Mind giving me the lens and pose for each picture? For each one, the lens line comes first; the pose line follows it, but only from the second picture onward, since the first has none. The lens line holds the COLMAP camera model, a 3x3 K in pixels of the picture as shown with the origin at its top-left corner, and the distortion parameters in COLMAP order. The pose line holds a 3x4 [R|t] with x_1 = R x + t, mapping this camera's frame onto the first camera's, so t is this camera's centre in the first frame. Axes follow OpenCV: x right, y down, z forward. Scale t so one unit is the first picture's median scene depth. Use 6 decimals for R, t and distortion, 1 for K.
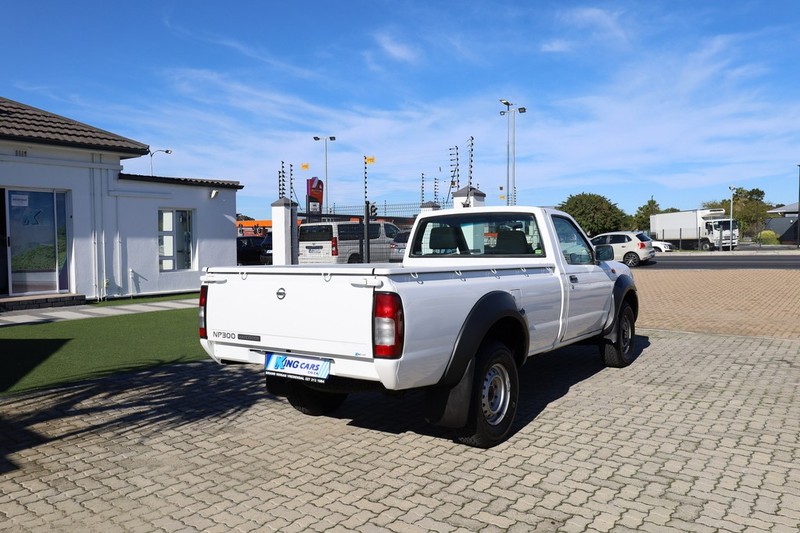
lens RADIAL K [[625.2, 0, 385.3], [0, 625.2, 257.4], [0, 0, 1]] dist [-0.011425, 0.008182]
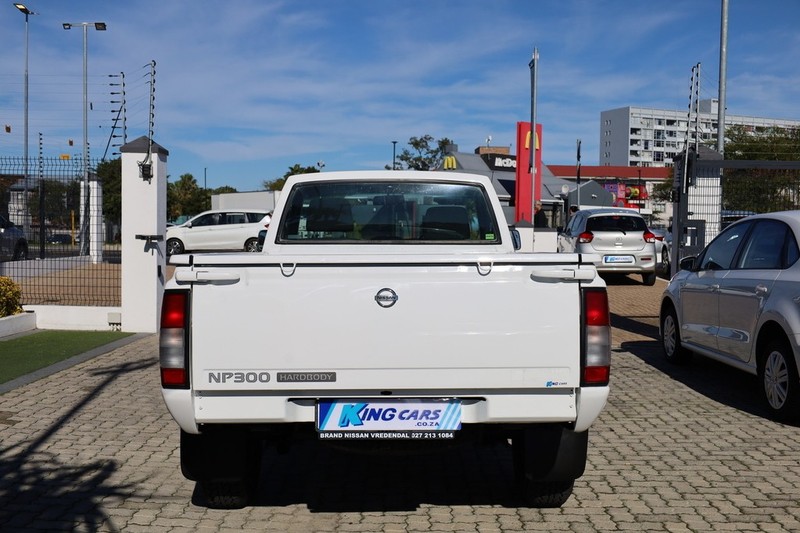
lens RADIAL K [[911.5, 0, 396.4], [0, 911.5, 260.4], [0, 0, 1]] dist [0.002152, 0.000000]
pose [[0.799989, 0.000615, 0.600014, -0.593828], [-0.005062, 0.999971, 0.005724, 0.015286], [-0.599993, -0.007616, 0.799969, 0.258381]]
